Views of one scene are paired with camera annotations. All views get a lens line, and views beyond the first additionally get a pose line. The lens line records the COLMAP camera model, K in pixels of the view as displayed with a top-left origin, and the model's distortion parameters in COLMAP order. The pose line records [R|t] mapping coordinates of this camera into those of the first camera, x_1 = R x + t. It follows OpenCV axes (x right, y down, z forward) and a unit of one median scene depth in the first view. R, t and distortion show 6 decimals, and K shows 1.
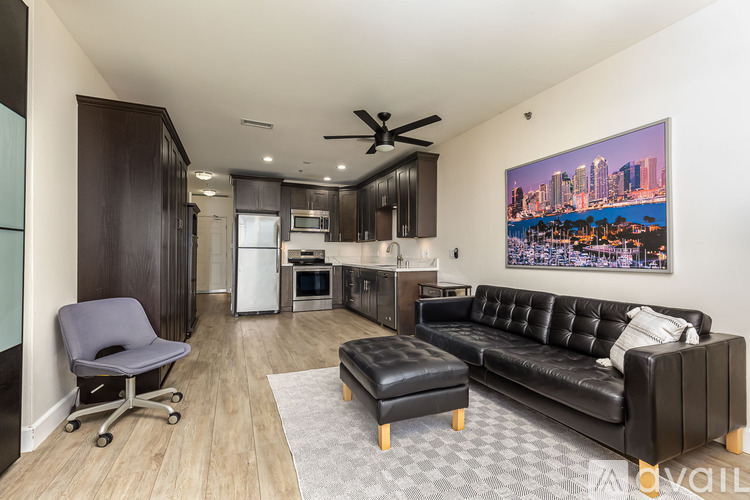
lens RADIAL K [[335.5, 0, 369.8], [0, 335.5, 251.3], [0, 0, 1]] dist [0.001014, -0.000082]
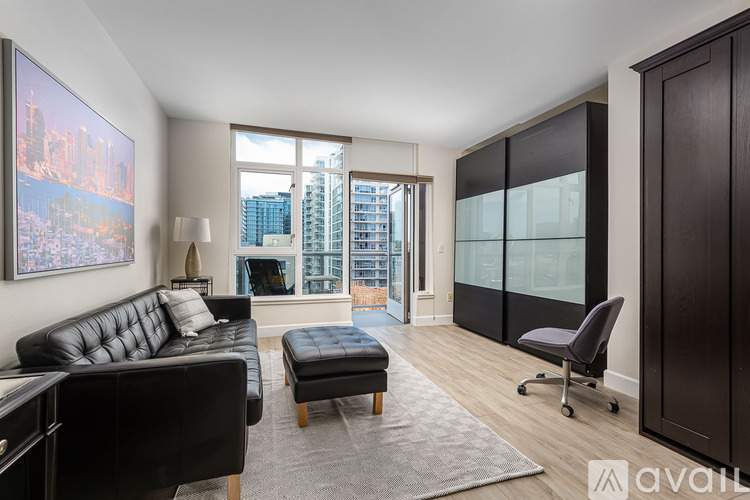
lens RADIAL K [[335.5, 0, 369.8], [0, 335.5, 251.3], [0, 0, 1]] dist [0.001014, -0.000082]
pose [[-0.996094, -0.004908, 0.088166, -0.034075], [-0.005210, 0.999981, -0.003186, 0.005813], [-0.088149, -0.003633, -0.996101, 0.772367]]
